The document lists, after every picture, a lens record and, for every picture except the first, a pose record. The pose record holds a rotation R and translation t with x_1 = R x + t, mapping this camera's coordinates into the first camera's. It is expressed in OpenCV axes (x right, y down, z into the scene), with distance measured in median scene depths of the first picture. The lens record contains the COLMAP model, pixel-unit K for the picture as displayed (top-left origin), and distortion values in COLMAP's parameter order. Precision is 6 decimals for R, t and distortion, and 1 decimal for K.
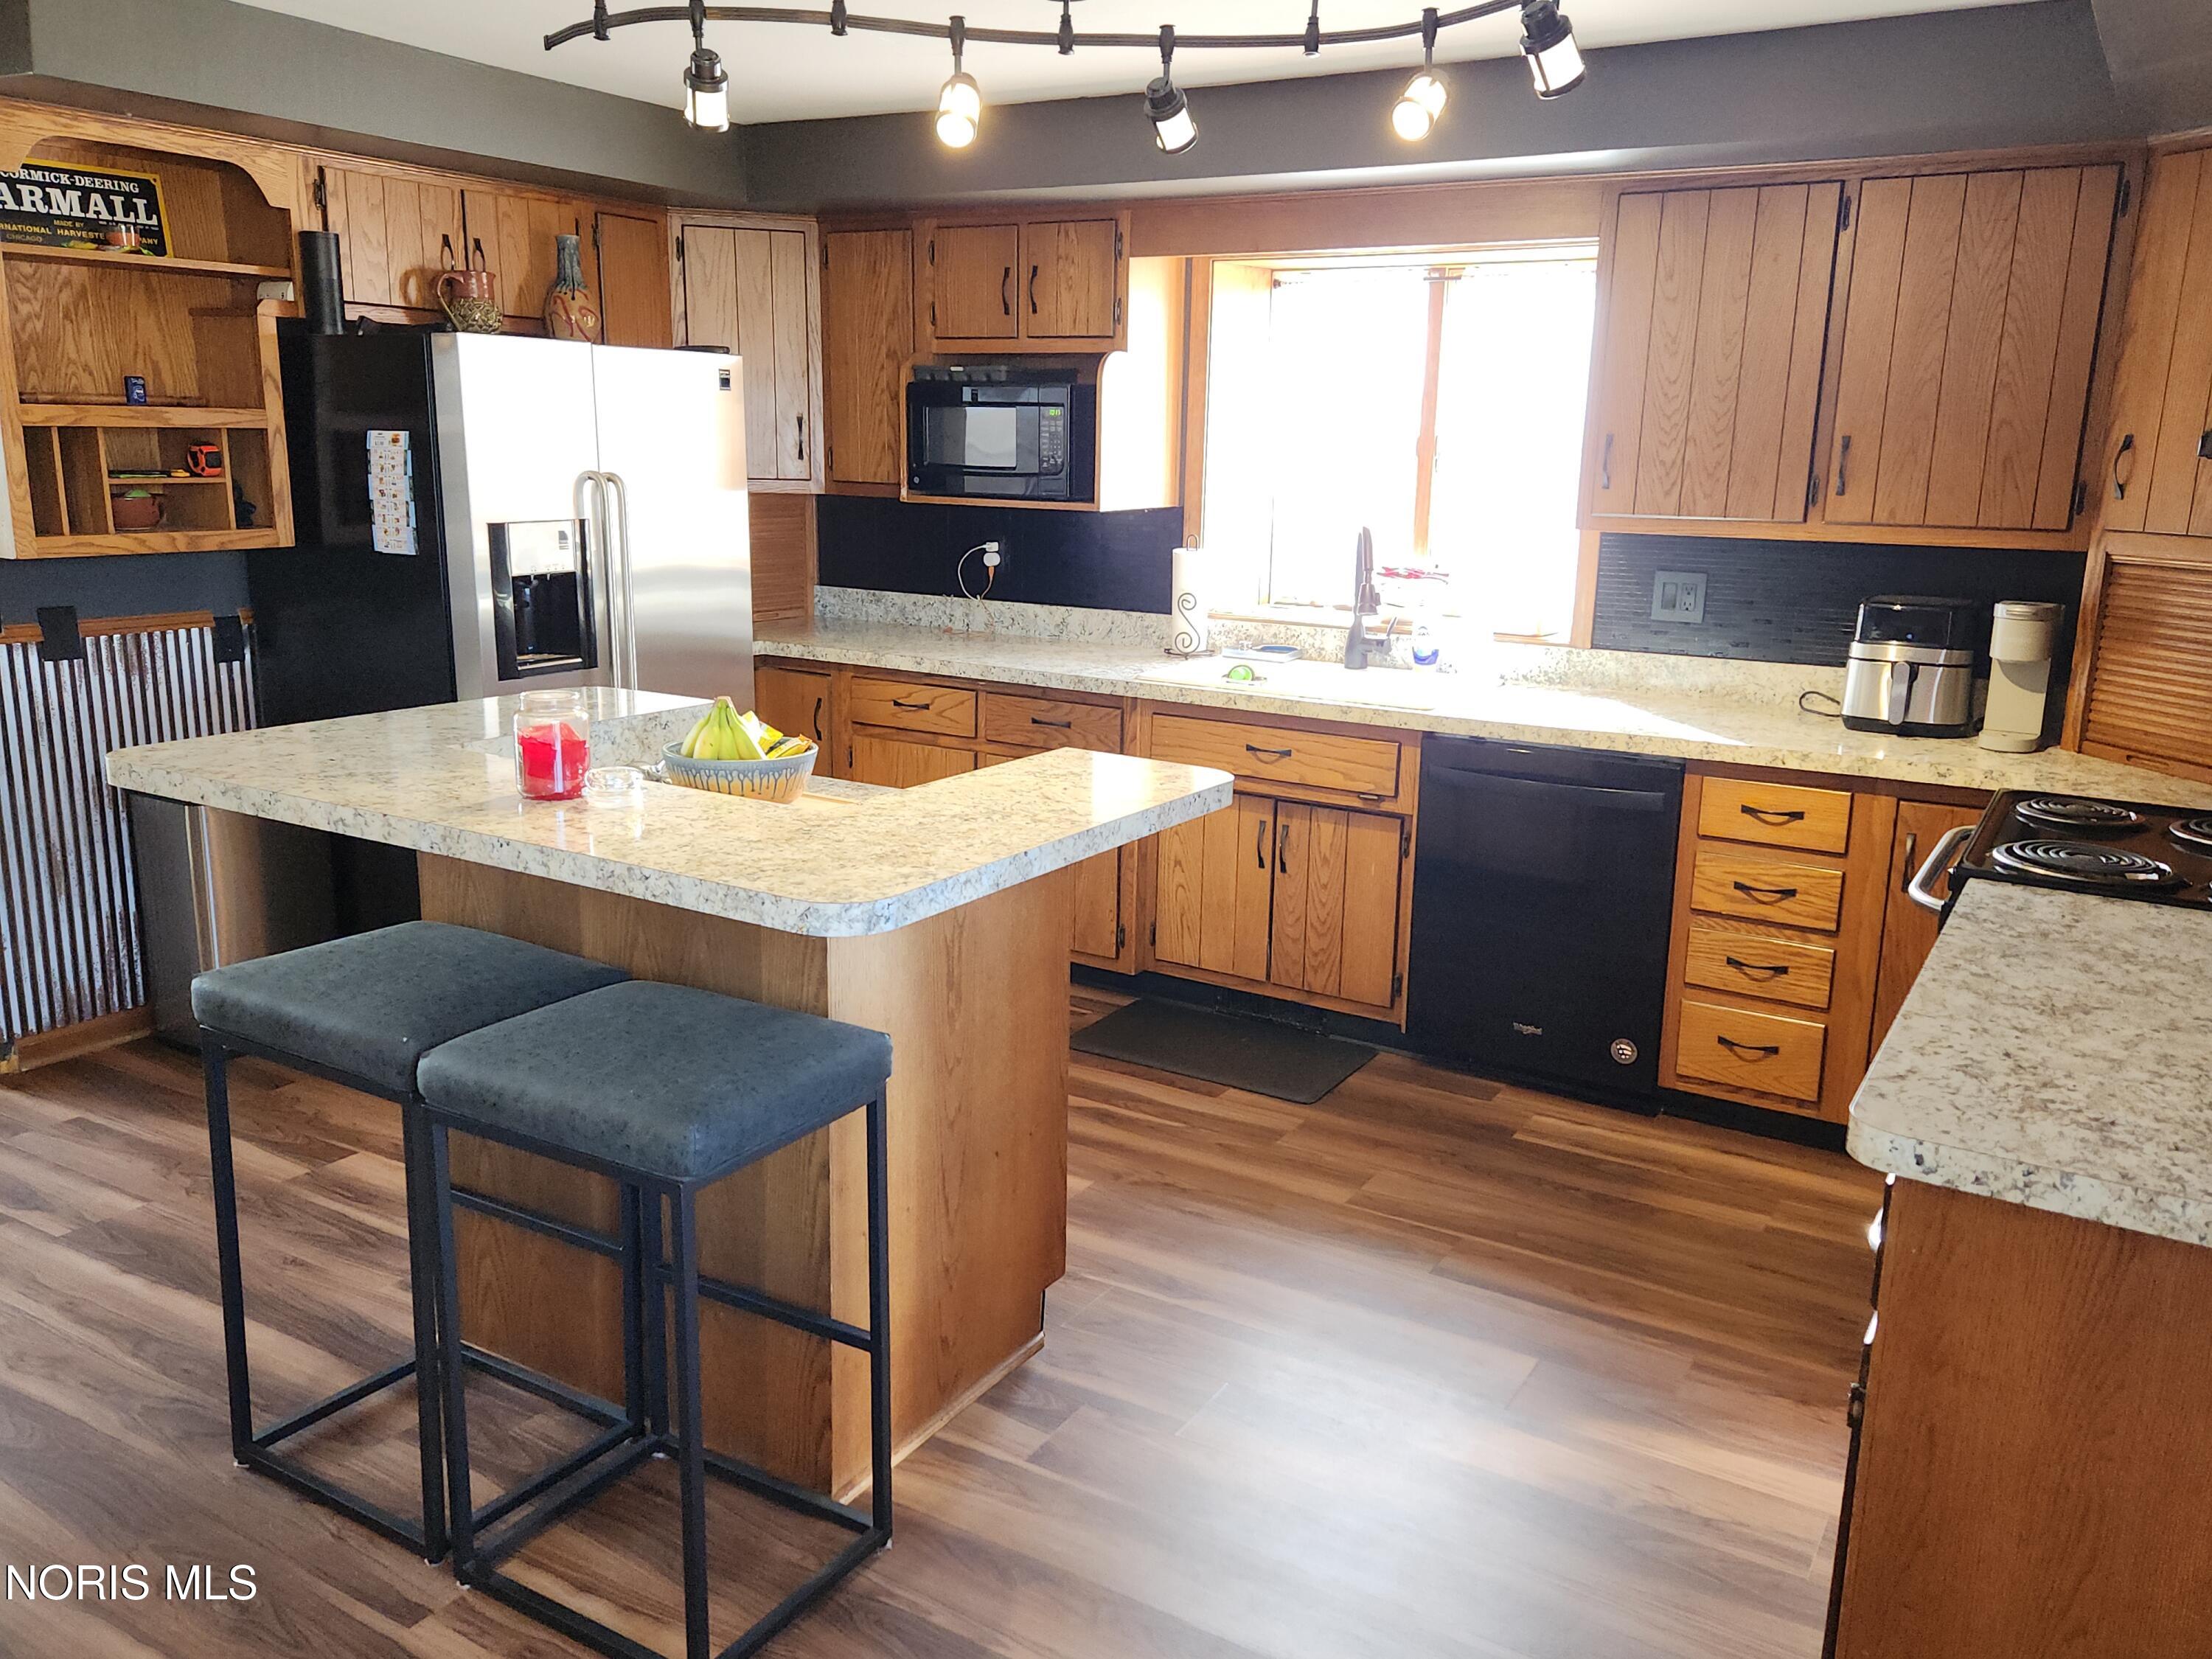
lens RADIAL K [[1705.5, 0, 1137.5], [0, 1705.5, 813.1], [0, 0, 1]] dist [0.069444, -0.035392]
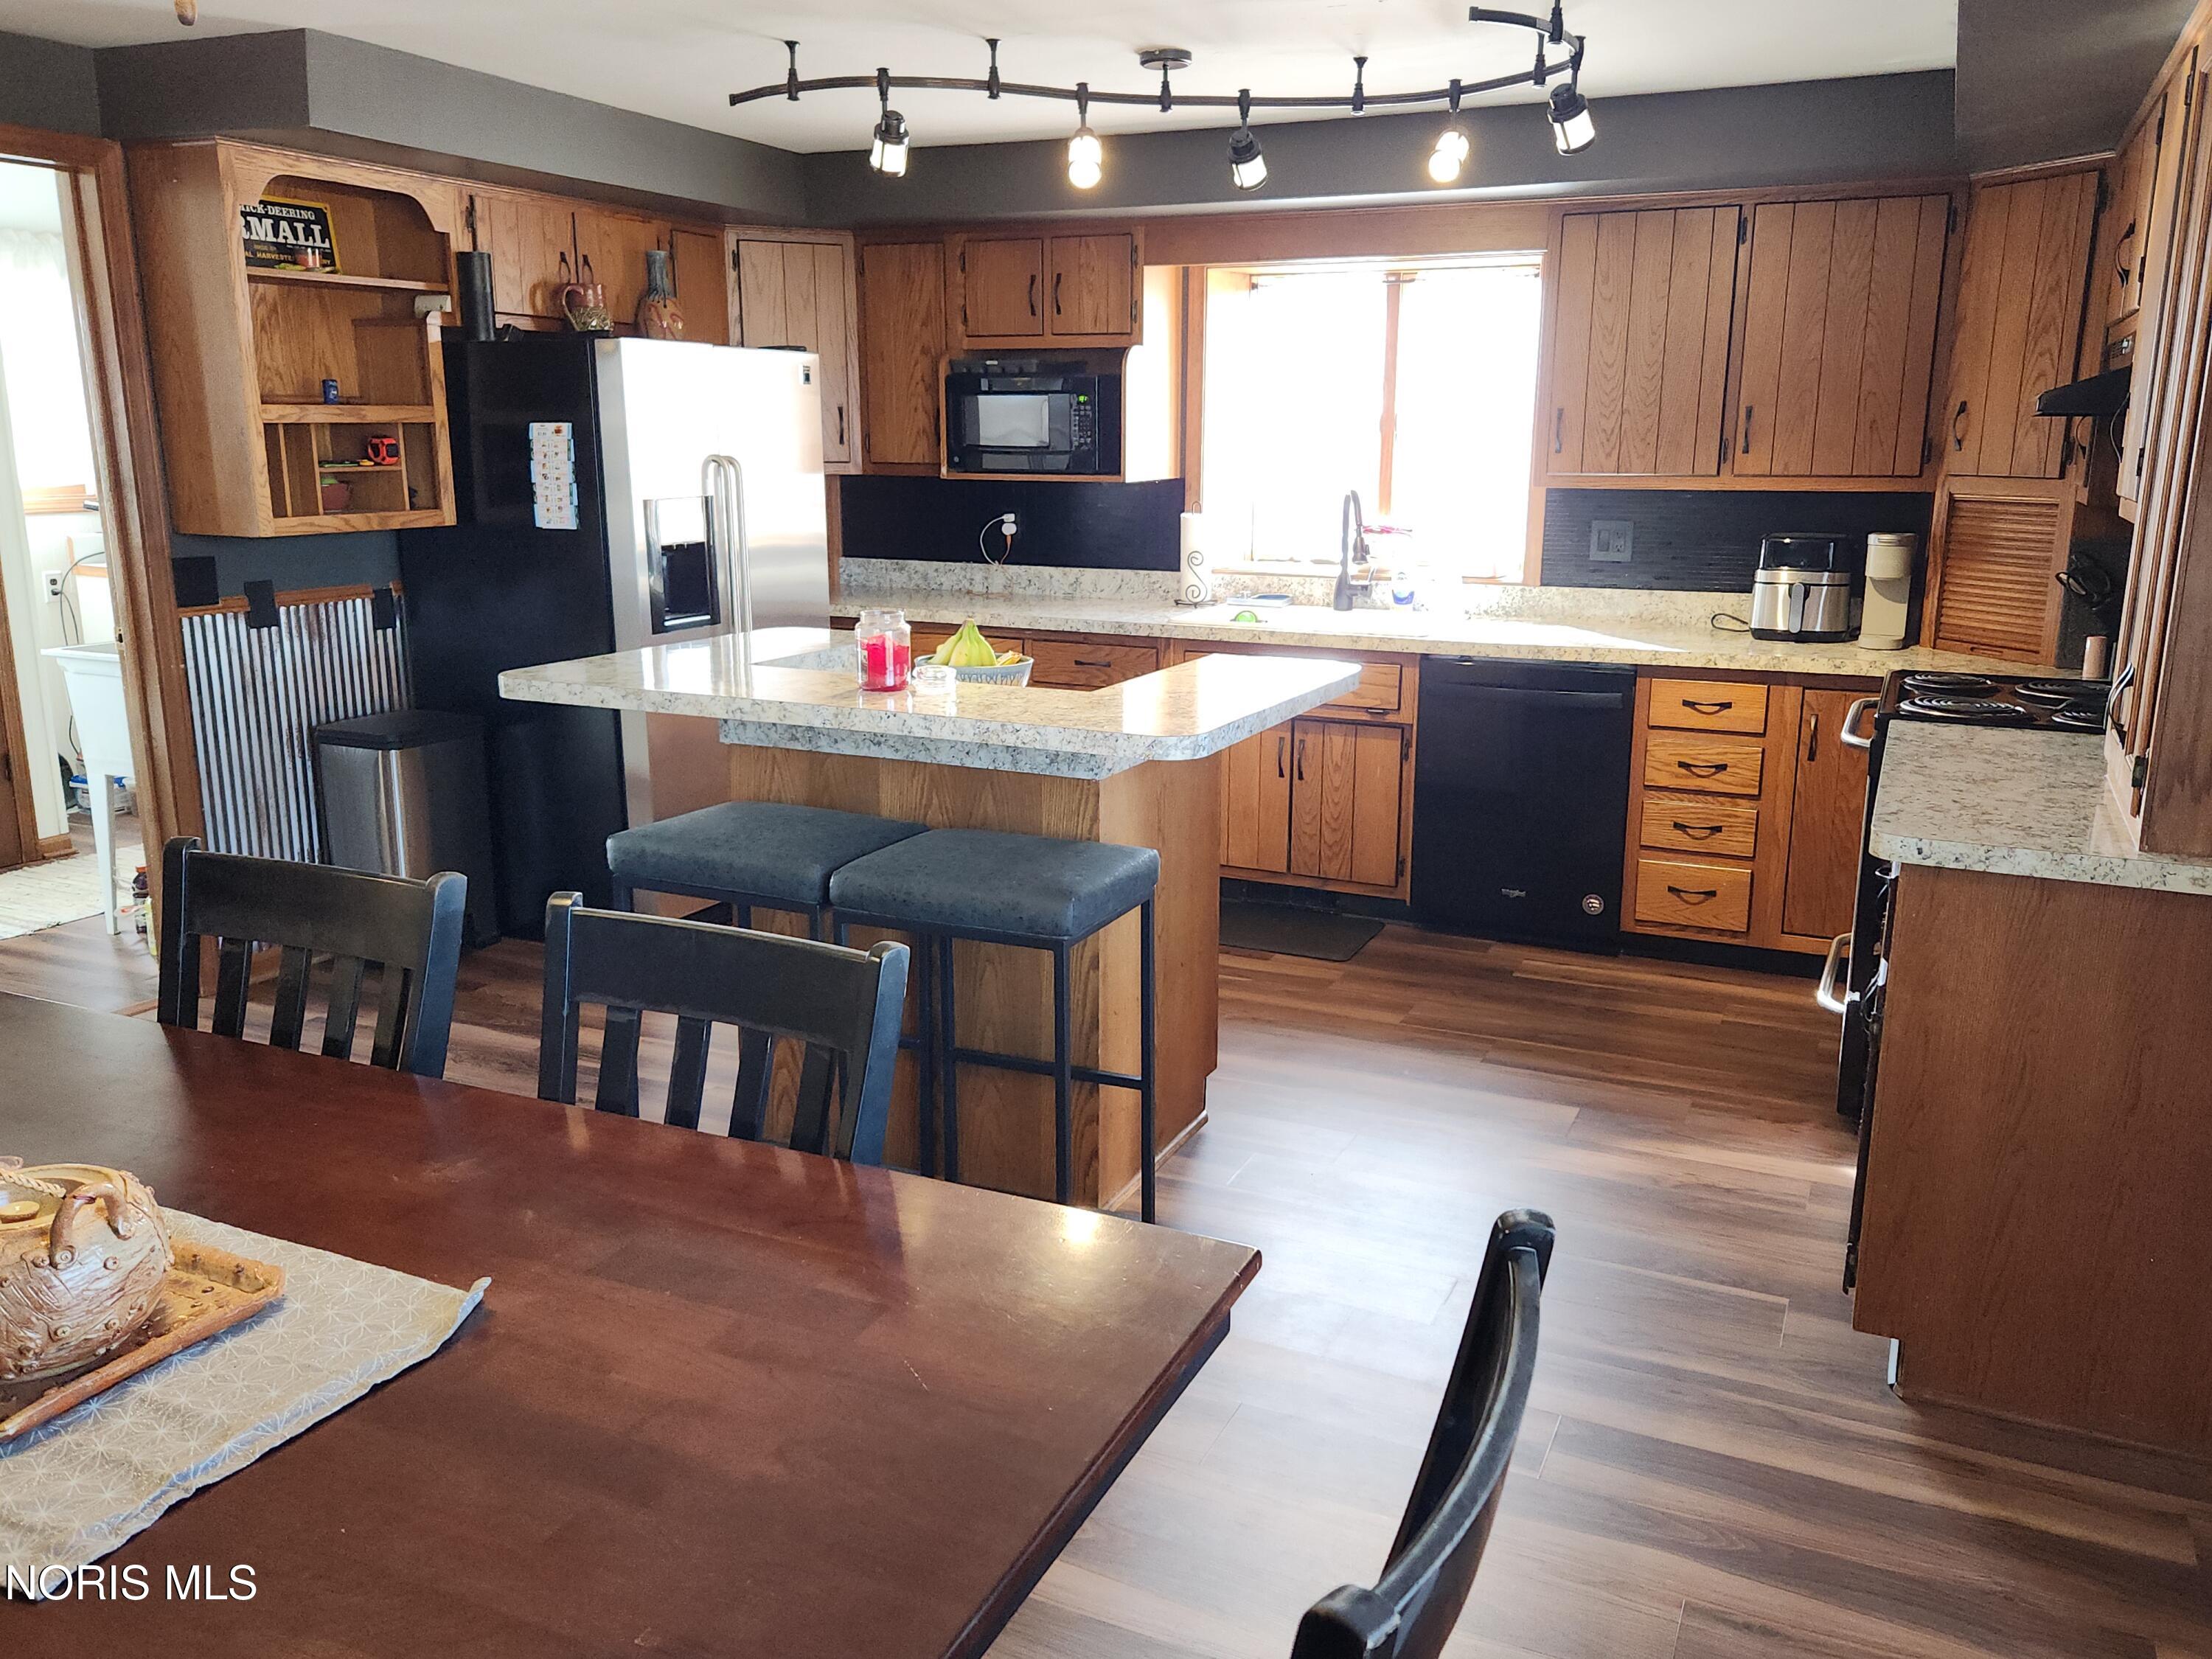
lens RADIAL K [[1705.5, 0, 1145.4], [0, 1705.5, 805.7], [0, 0, 1]] dist [0.069444, -0.035392]
pose [[0.993395, -0.040801, 0.107249, -0.171093], [0.040708, 0.999166, 0.003050, 0.050772], [-0.107284, 0.001336, 0.994228, -0.202097]]
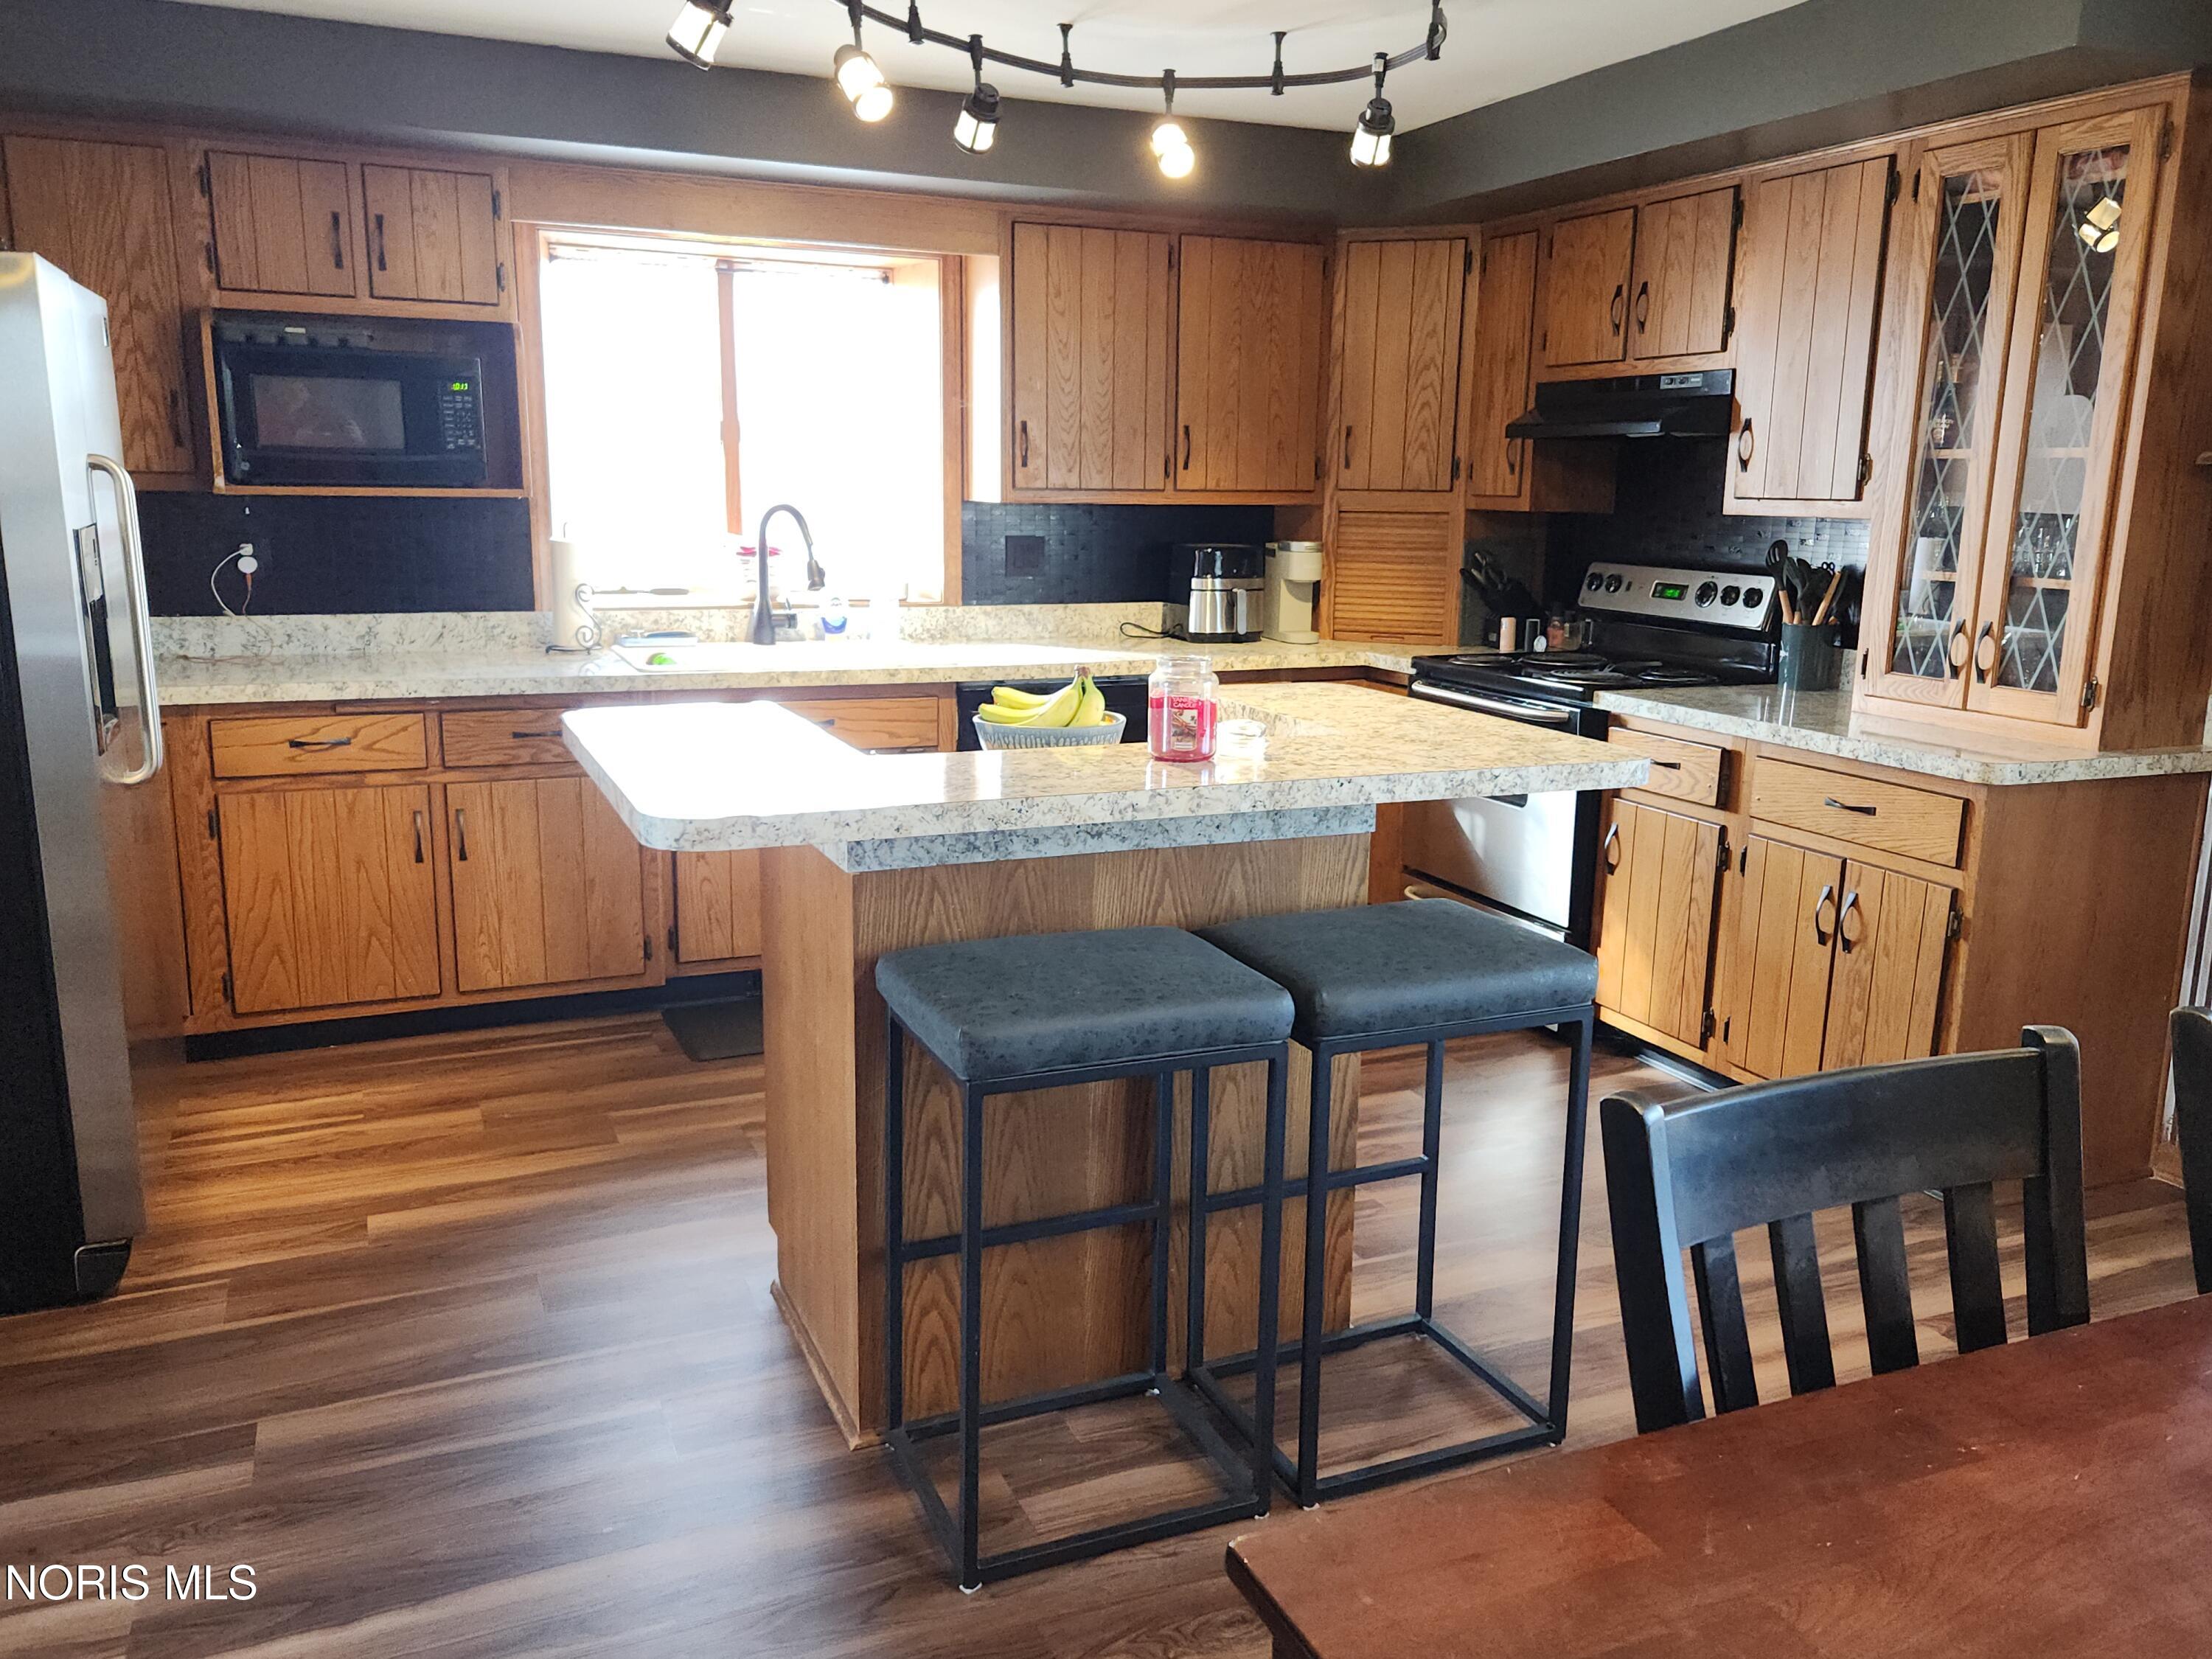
lens RADIAL K [[1705.5, 0, 1133.2], [0, 1705.5, 818.7], [0, 0, 1]] dist [0.069444, -0.035392]
pose [[0.580625, -0.175928, 0.794936, -0.705739], [0.173792, 0.980653, 0.090090, -0.043124], [-0.795406, 0.085845, 0.599967, 0.250971]]
